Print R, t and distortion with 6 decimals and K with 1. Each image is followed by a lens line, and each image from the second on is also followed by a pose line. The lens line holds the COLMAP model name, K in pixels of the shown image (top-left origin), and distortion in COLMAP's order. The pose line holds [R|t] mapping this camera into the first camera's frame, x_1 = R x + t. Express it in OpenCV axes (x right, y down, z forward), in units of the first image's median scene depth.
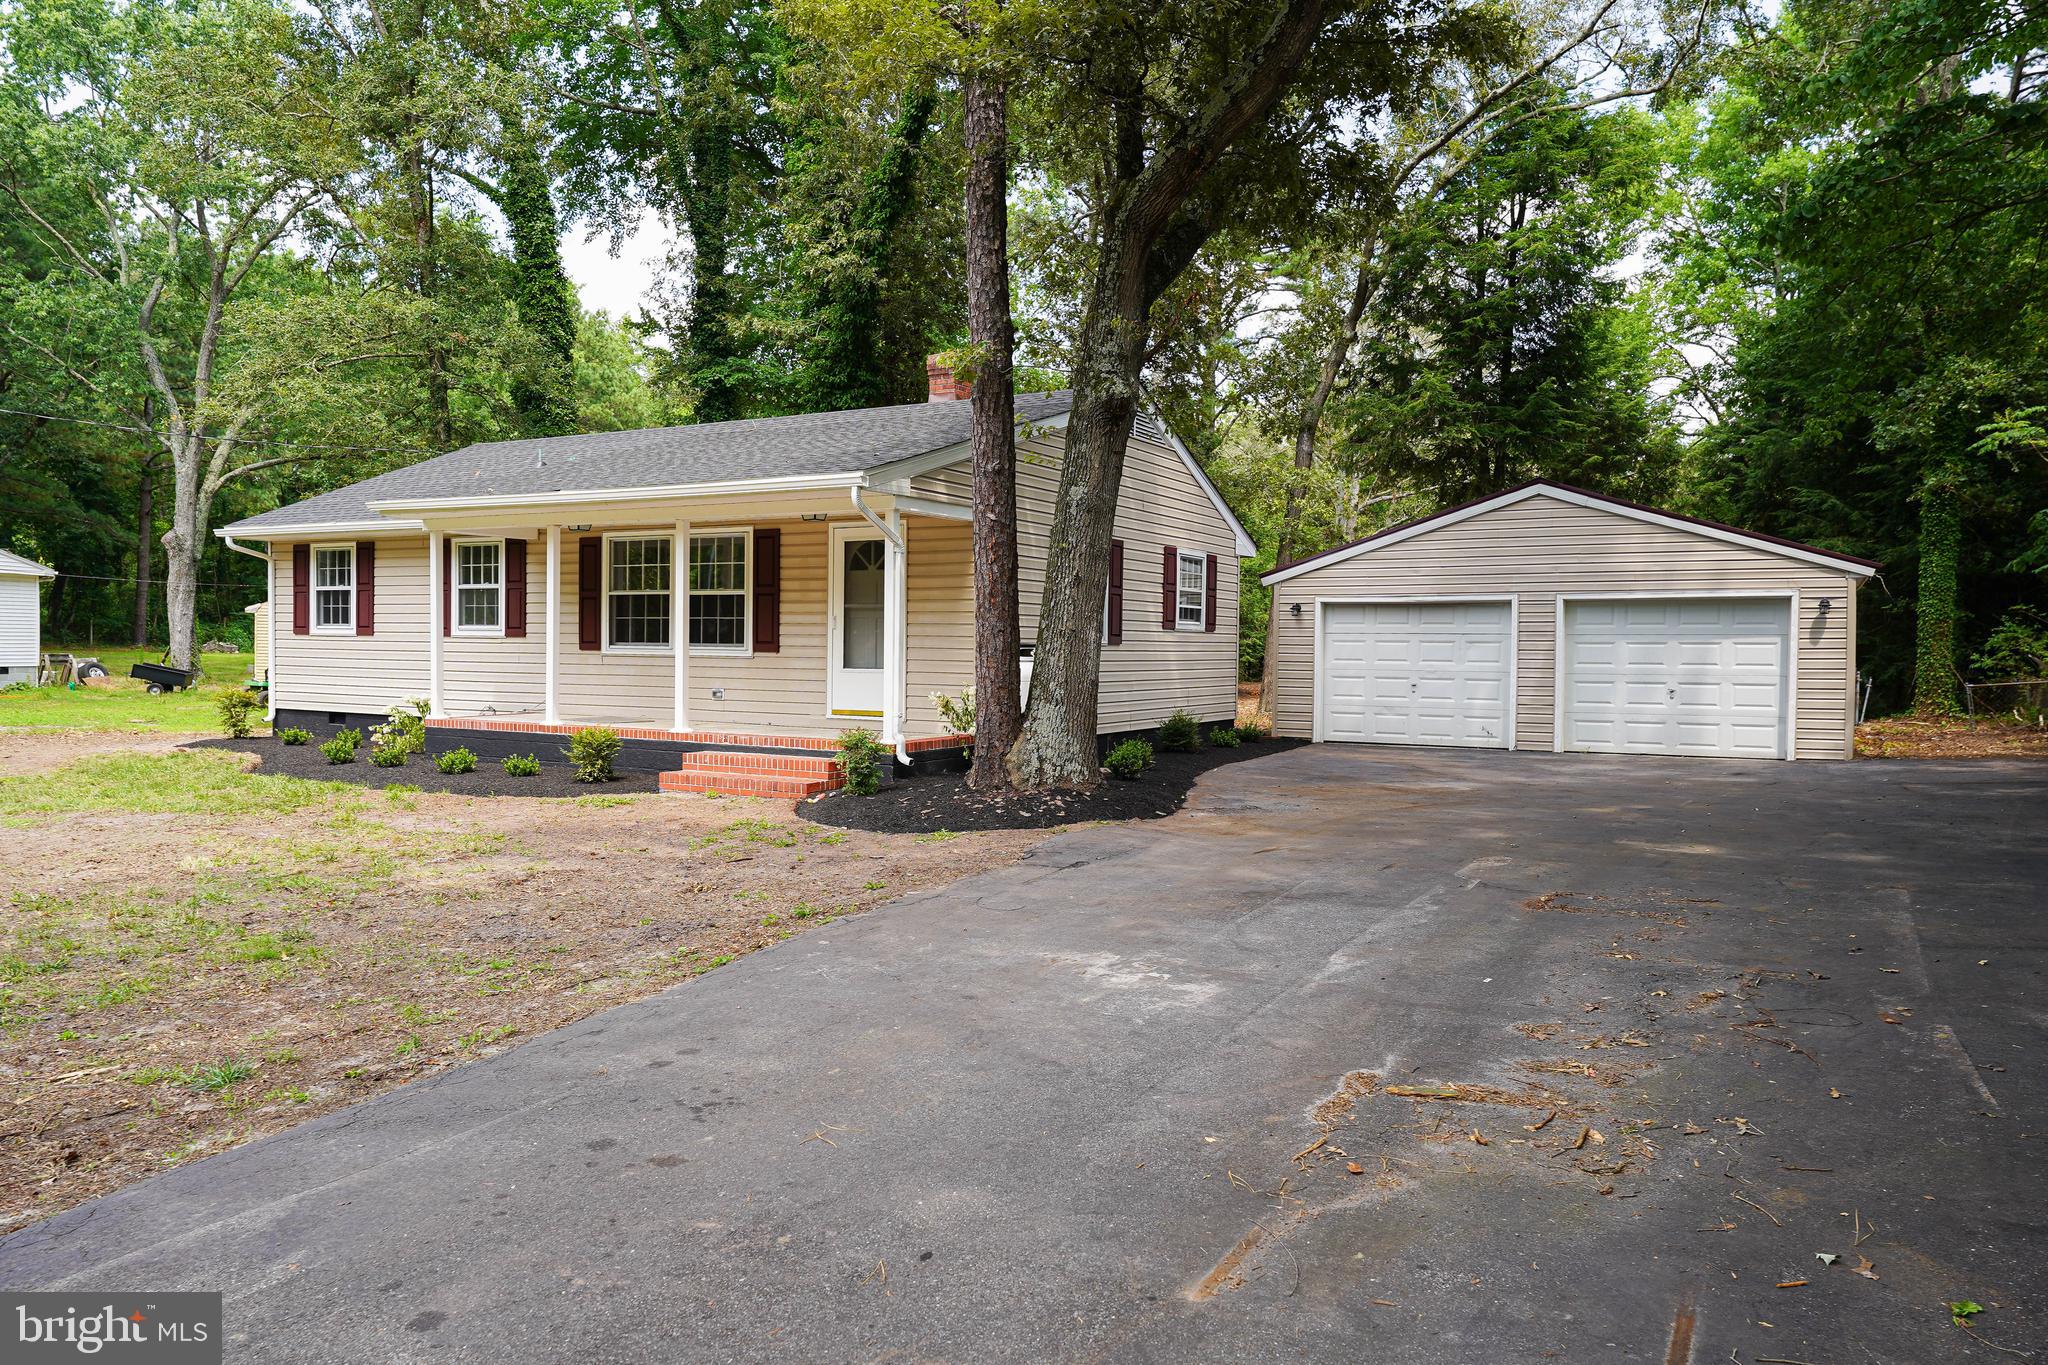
lens RADIAL K [[1380.0, 0, 1016.0], [0, 1380.0, 681.8], [0, 0, 1]] dist [0.033934, -0.001218]
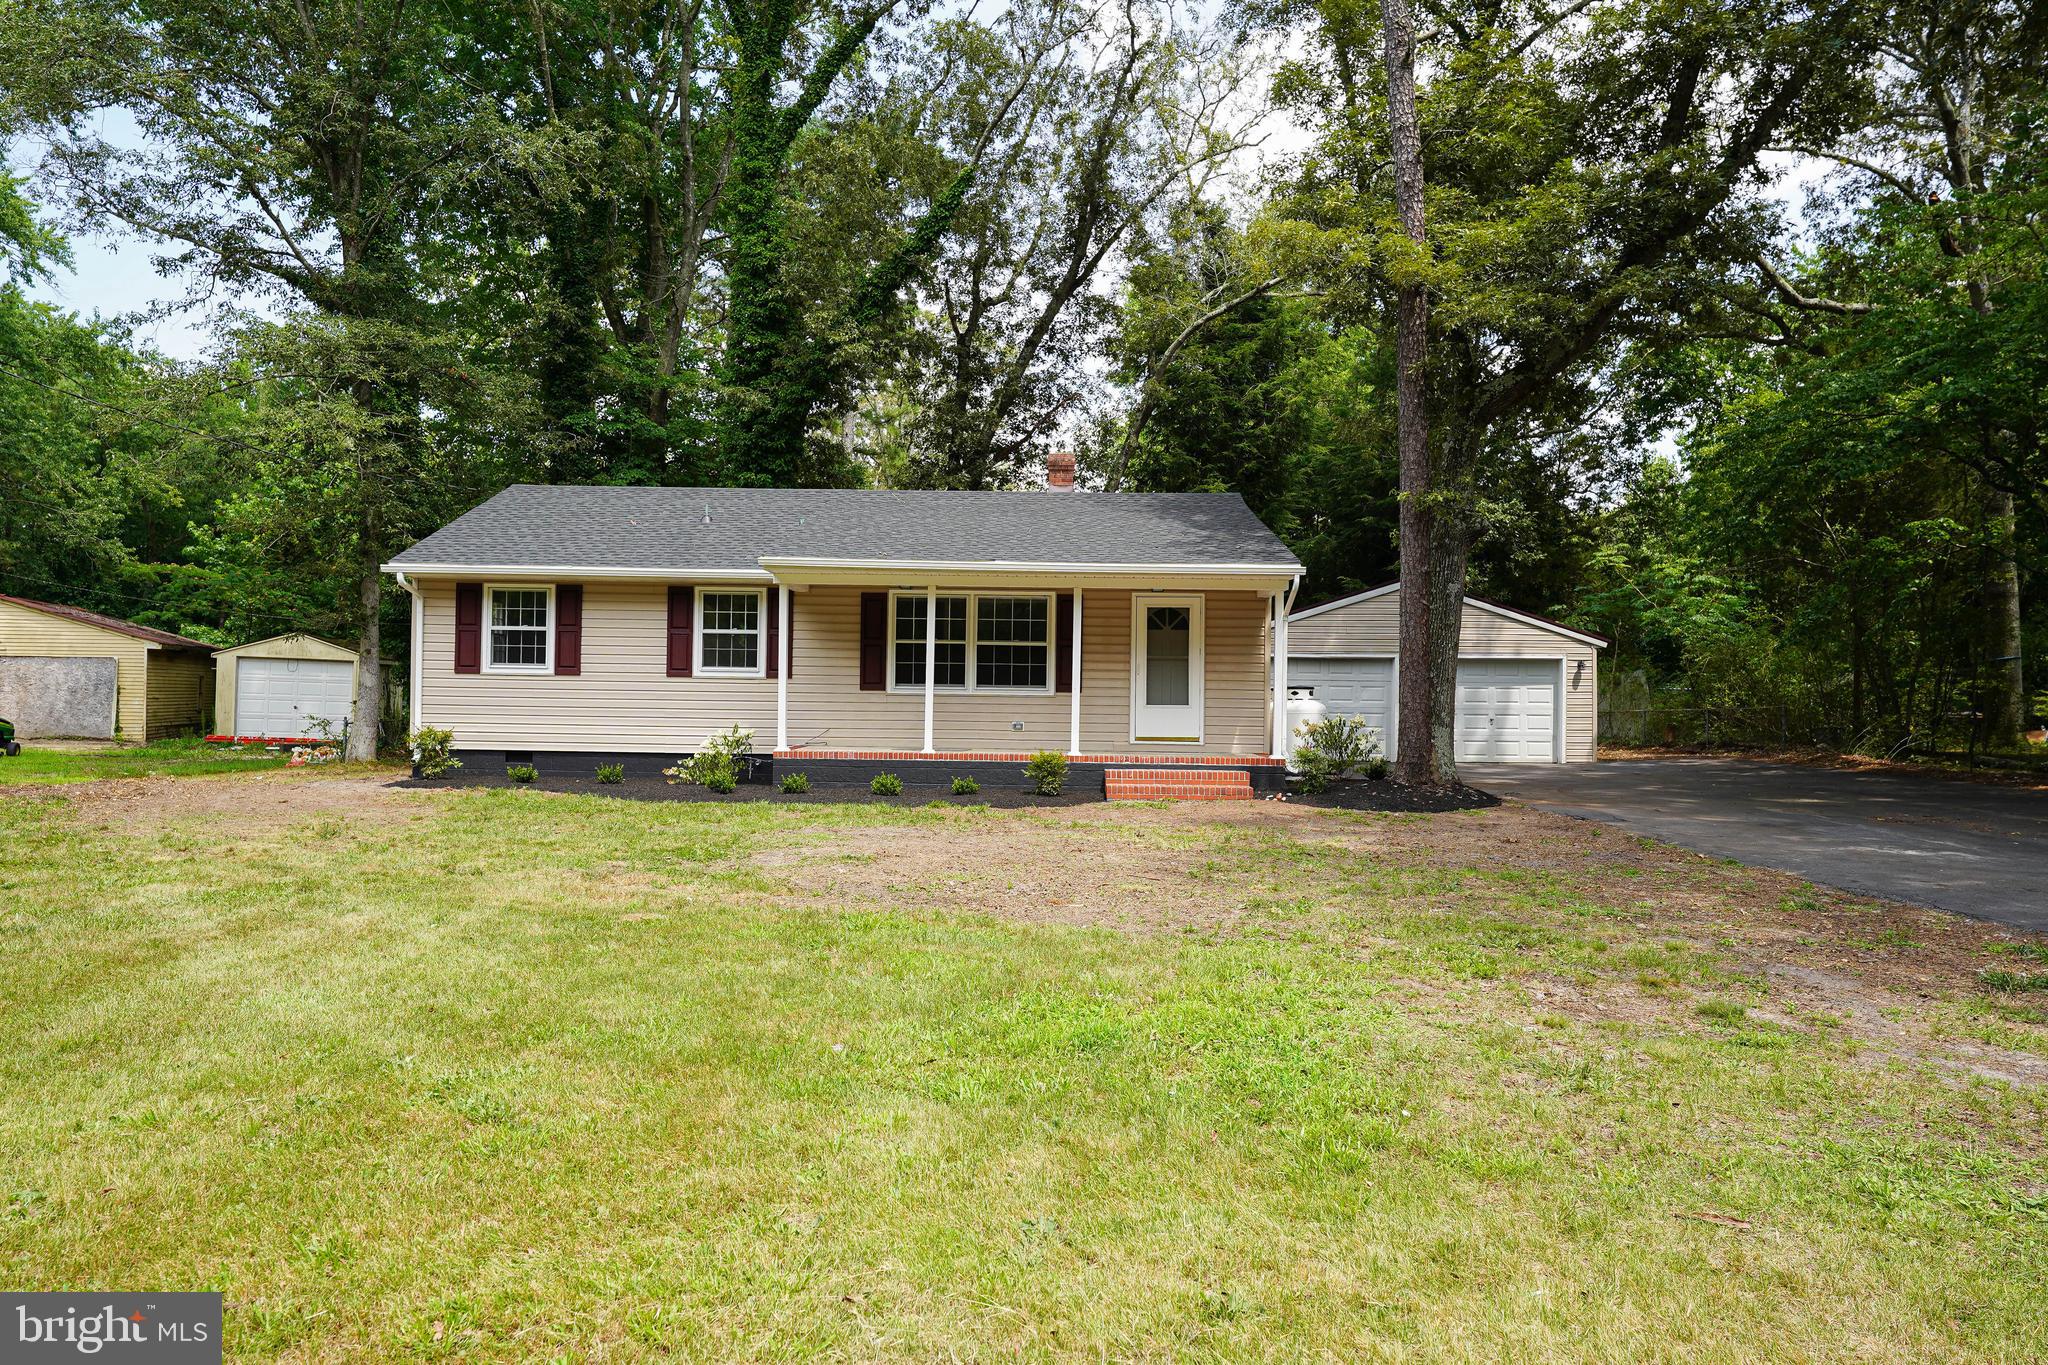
lens RADIAL K [[1380.0, 0, 1016.0], [0, 1380.0, 681.8], [0, 0, 1]] dist [0.033934, -0.001218]
pose [[0.873044, 0.006456, 0.487598, -0.679772], [0.007993, 0.999589, -0.027547, 0.002485], [-0.487576, 0.027947, 0.872633, -0.058009]]
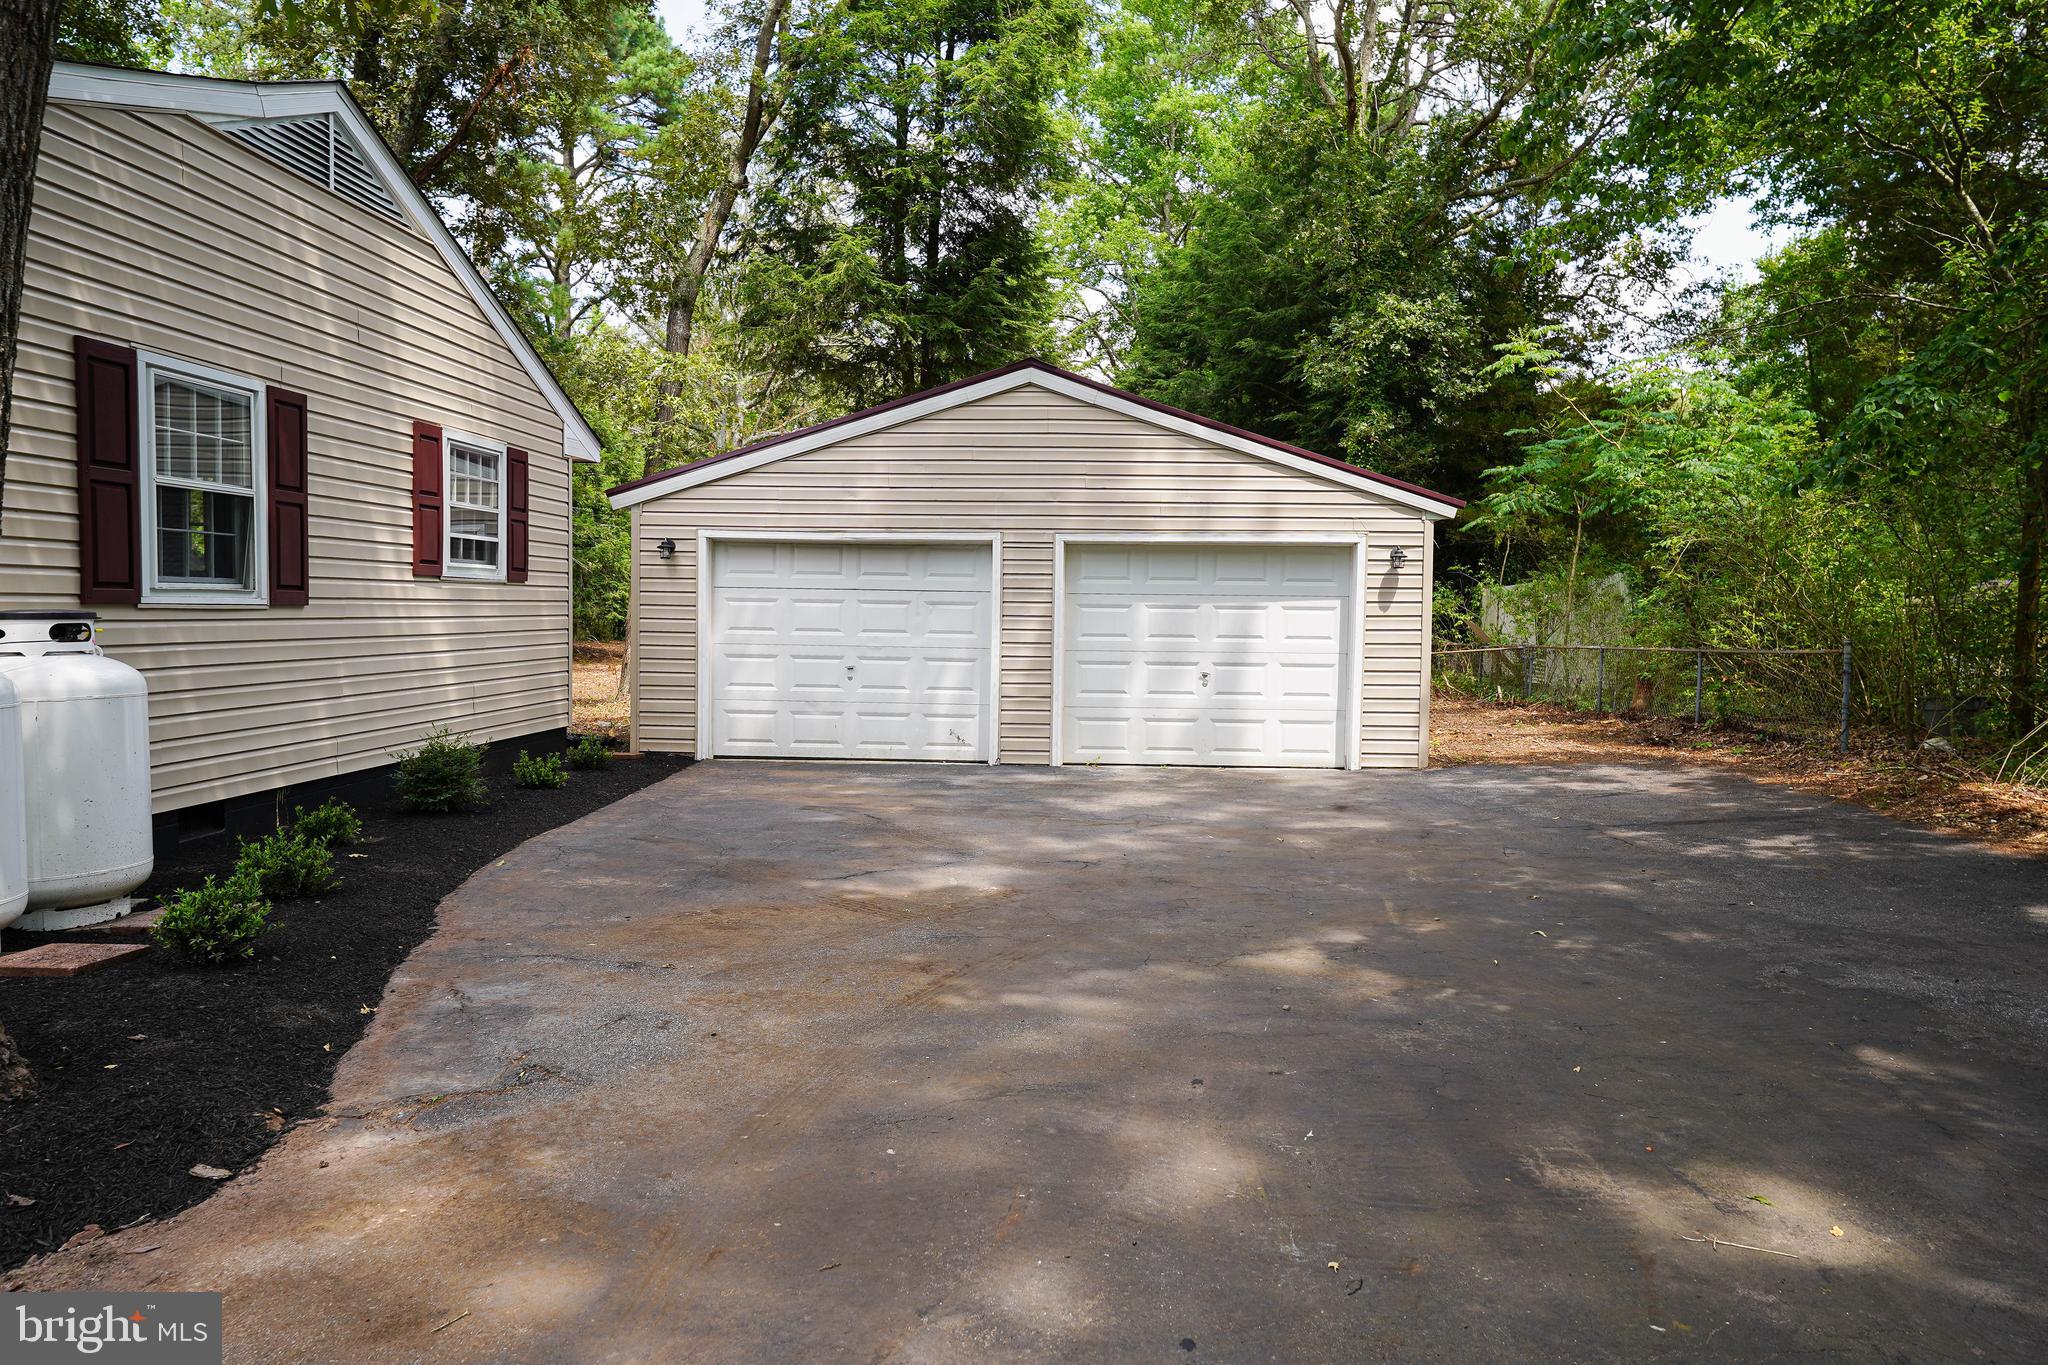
lens RADIAL K [[1380.0, 0, 1016.0], [0, 1380.0, 681.8], [0, 0, 1]] dist [0.033934, -0.001218]
pose [[0.904744, -0.019203, 0.425522, 0.083051], [0.004353, 0.999348, 0.035843, -0.014824], [-0.425933, -0.030577, 0.904238, 0.389750]]
